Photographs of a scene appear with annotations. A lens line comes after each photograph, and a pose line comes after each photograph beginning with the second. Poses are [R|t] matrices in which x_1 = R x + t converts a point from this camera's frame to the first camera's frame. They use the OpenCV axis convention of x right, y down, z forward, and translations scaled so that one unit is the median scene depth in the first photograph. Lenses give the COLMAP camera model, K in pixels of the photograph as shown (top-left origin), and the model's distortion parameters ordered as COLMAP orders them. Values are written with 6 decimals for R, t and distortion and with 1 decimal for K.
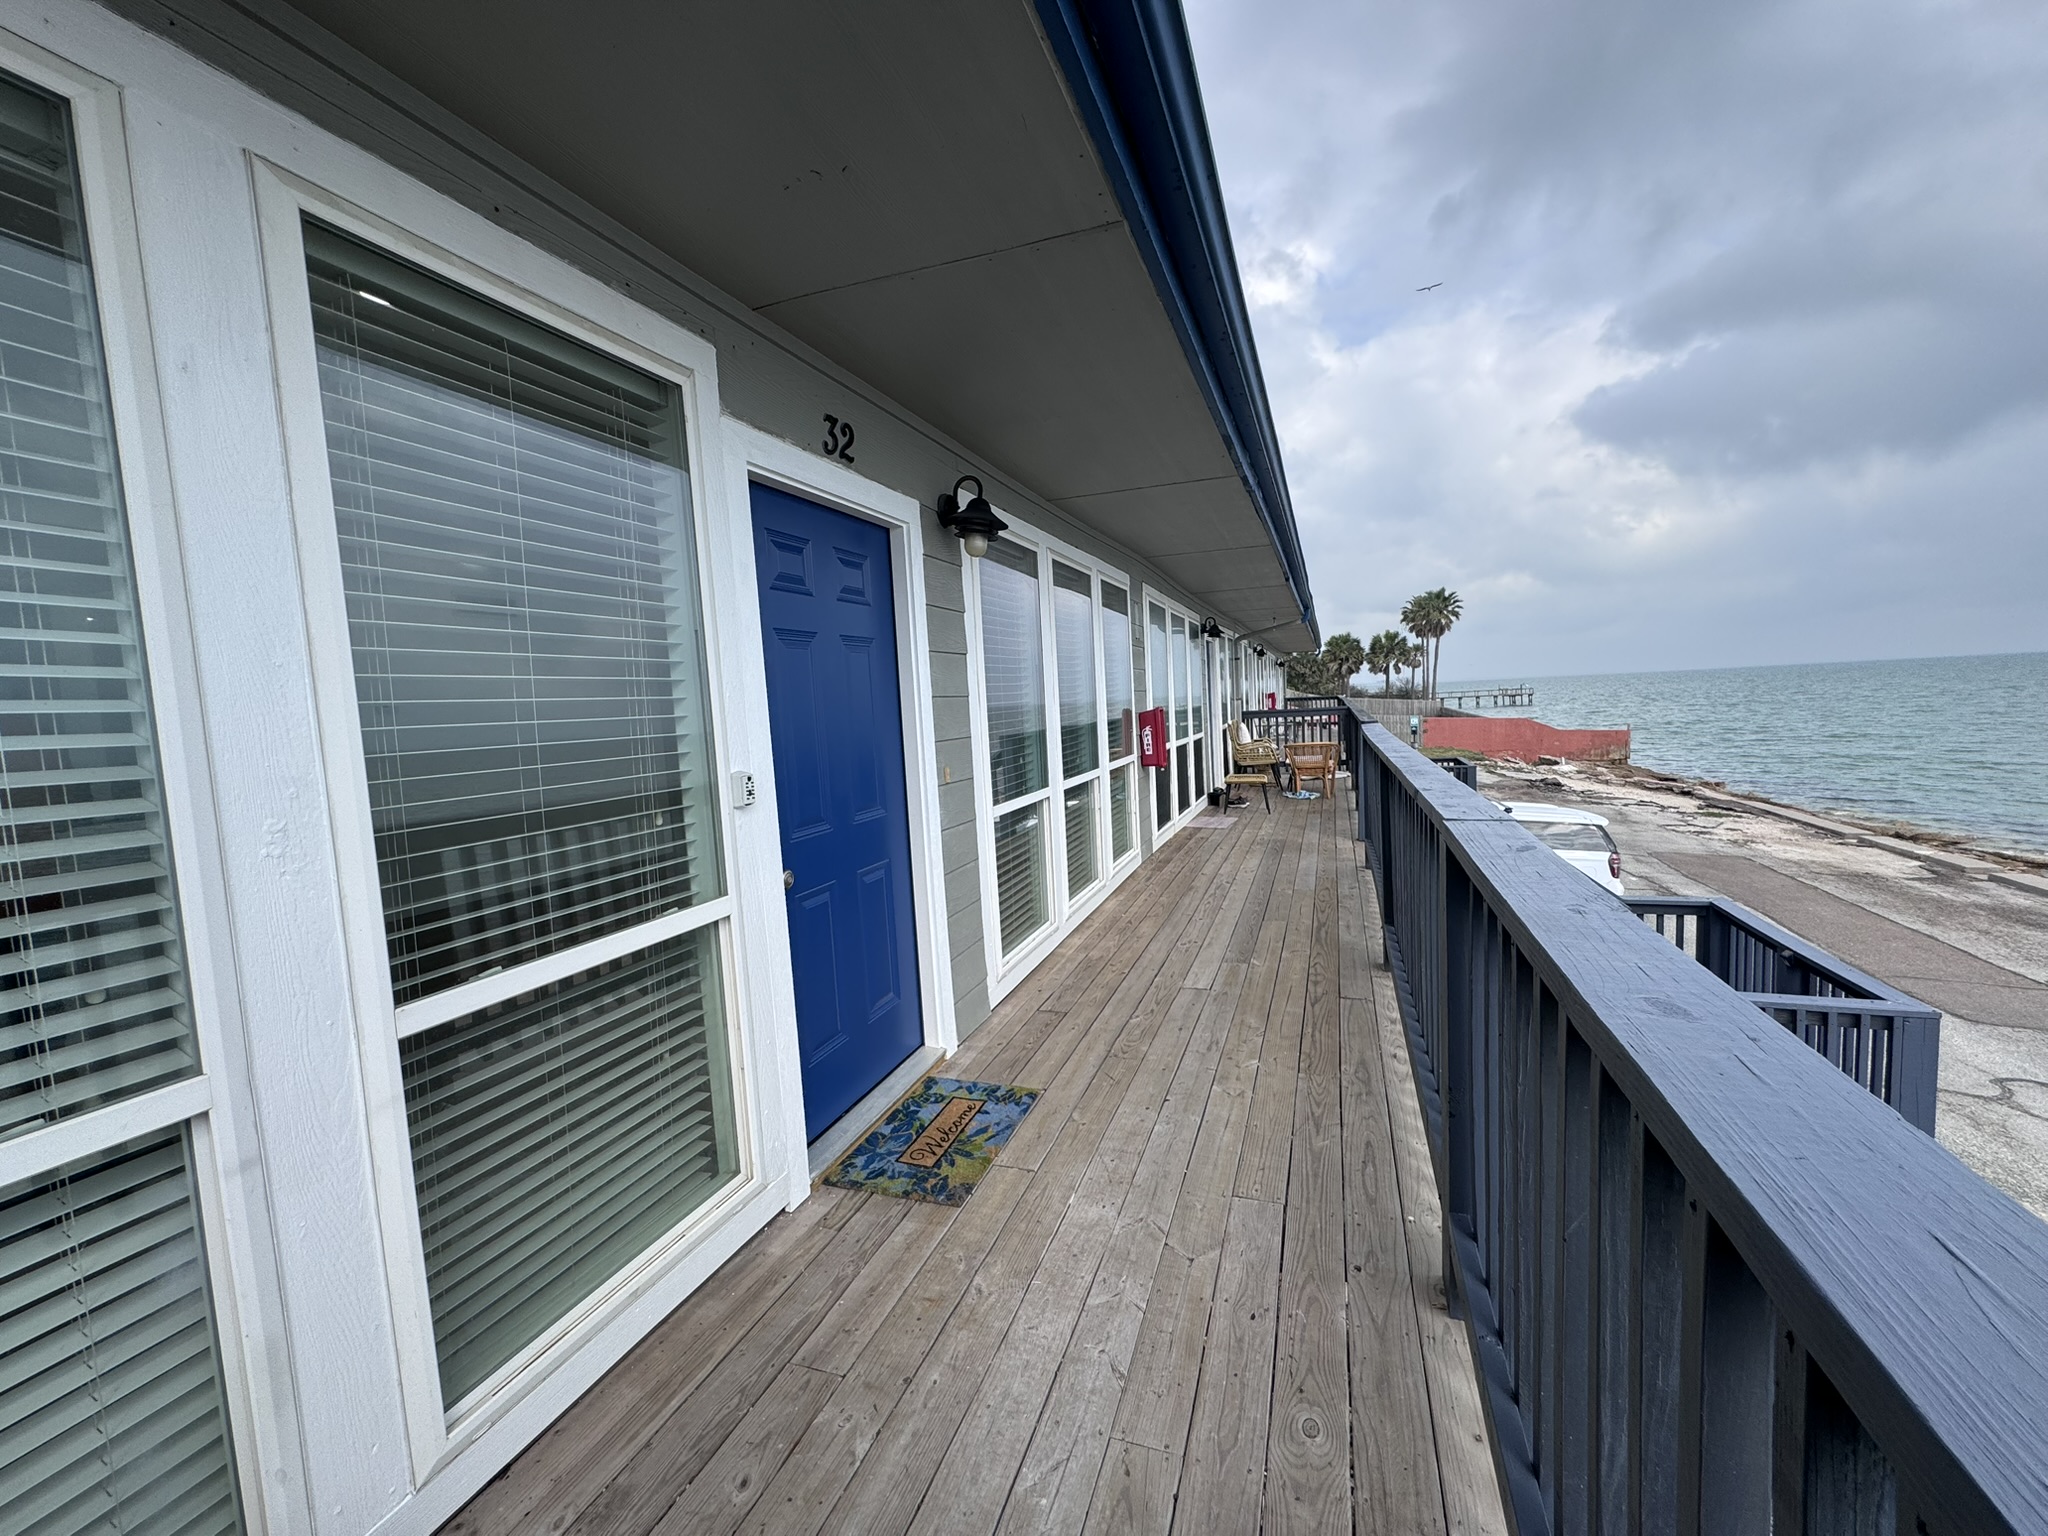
lens RADIAL K [[817.1, 0, 1024.0], [0, 817.1, 768.0], [0, 0, 1]] dist [-0.000291, -0.000303]
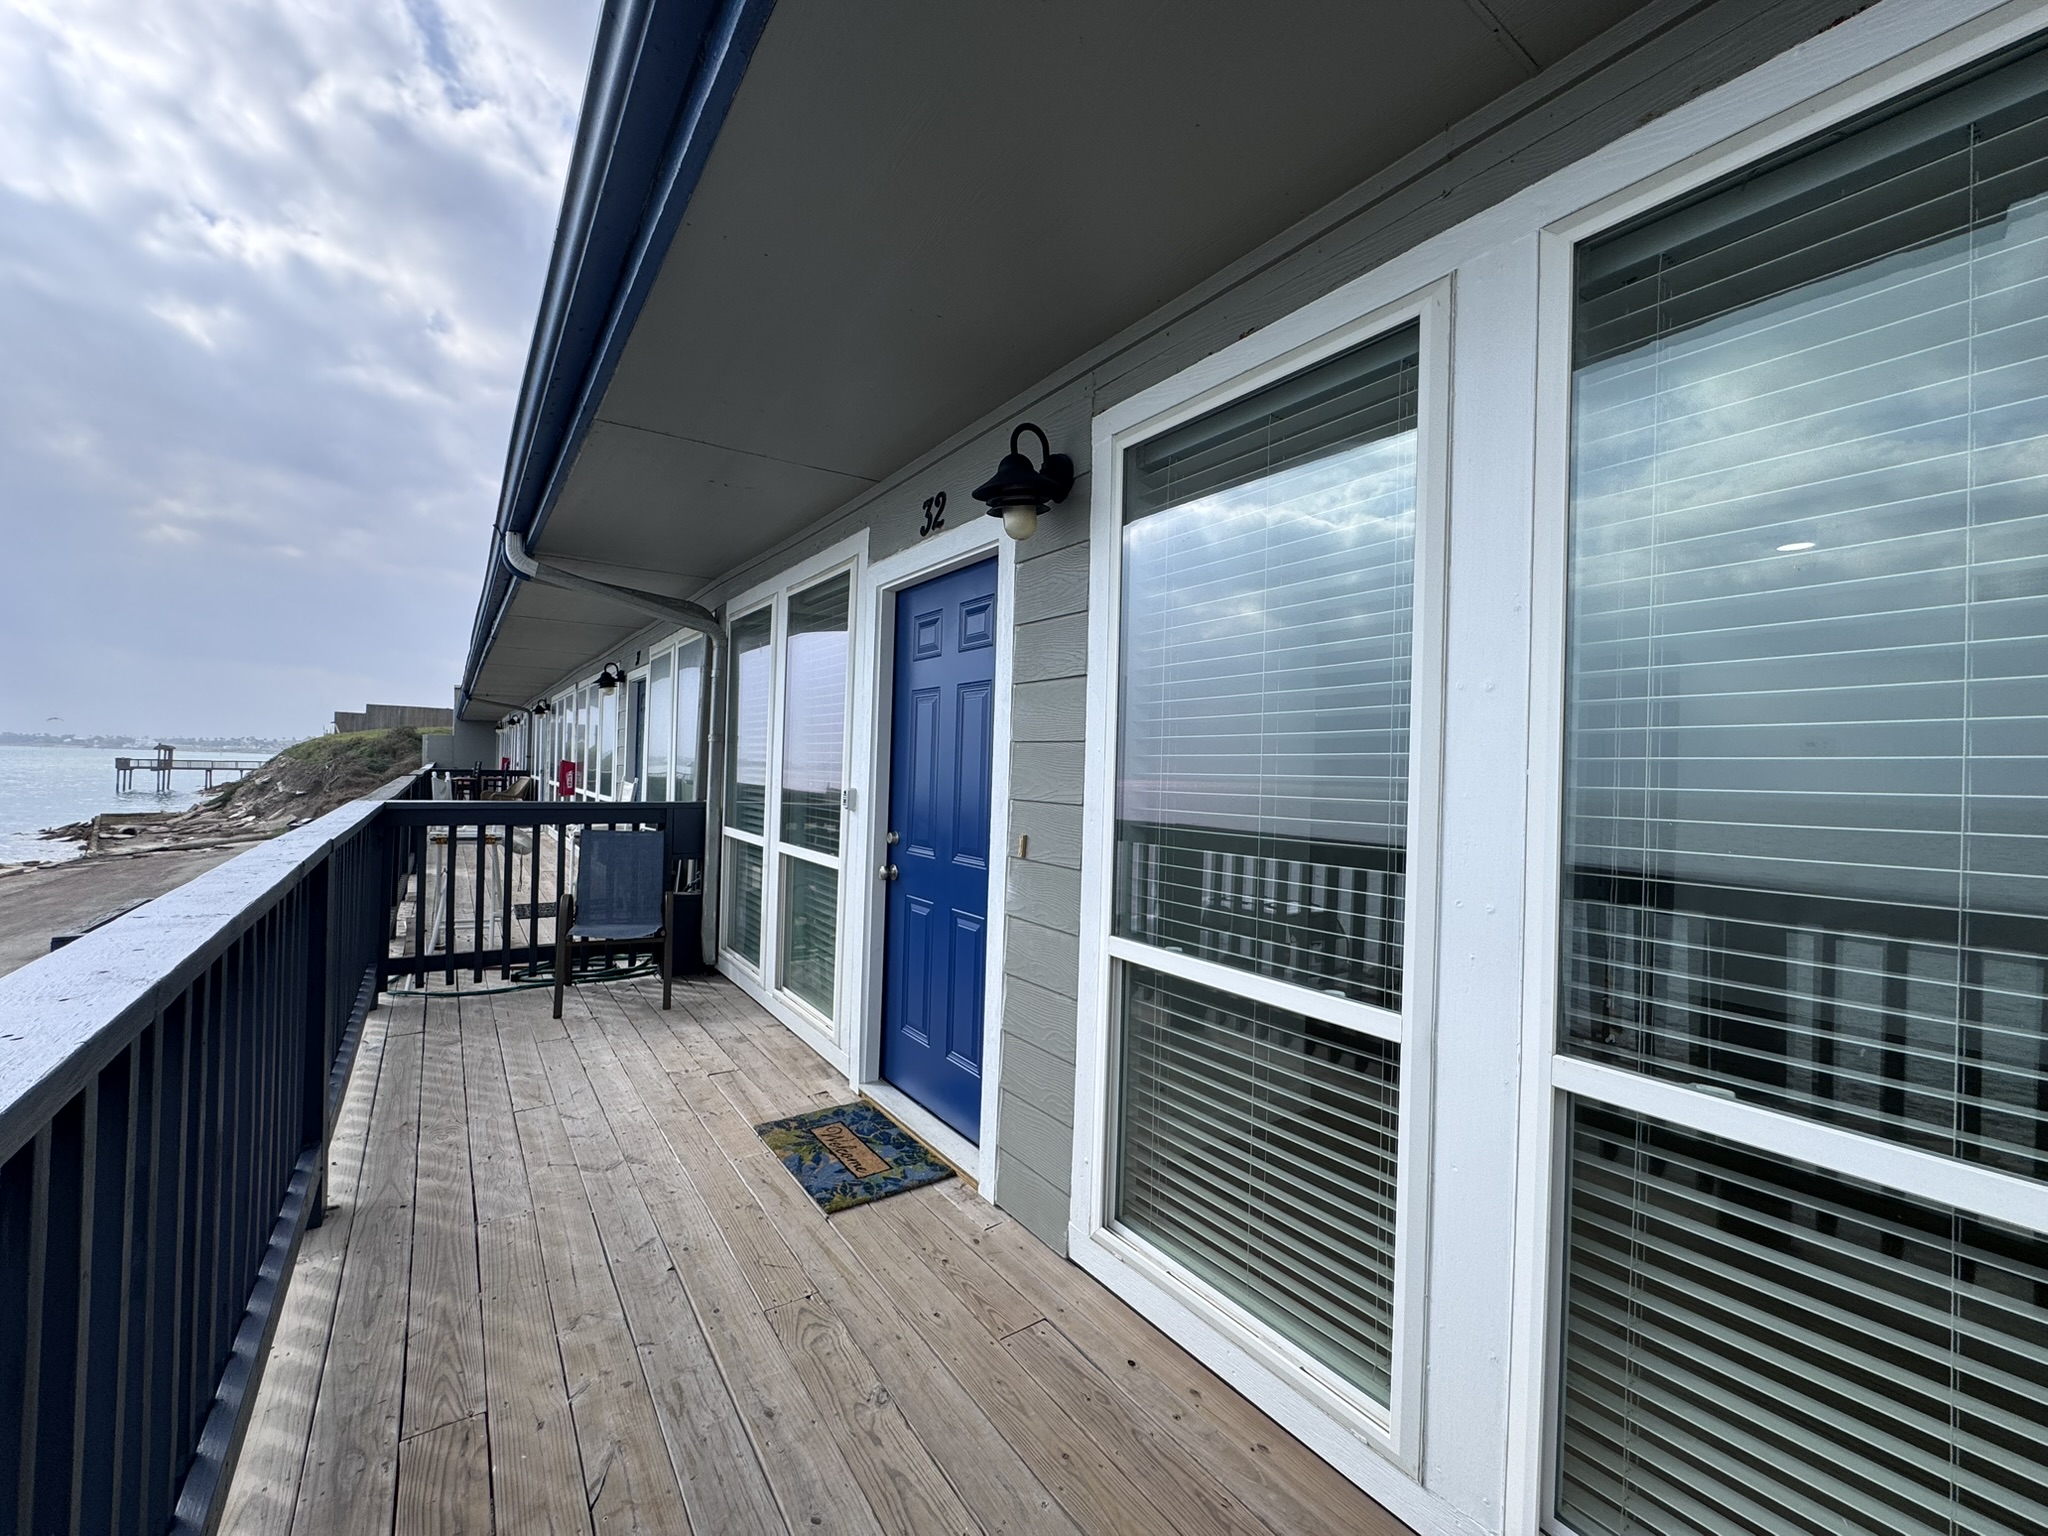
lens RADIAL K [[851.0, 0, 1024.0], [0, 851.0, 768.0], [0, 0, 1]] dist [0.047729, -0.000101]
pose [[-0.580030, 0.046868, -0.813246, 0.609686], [-0.046210, 0.994843, 0.090292, -0.153170], [0.813284, 0.089952, -0.574872, 1.644108]]
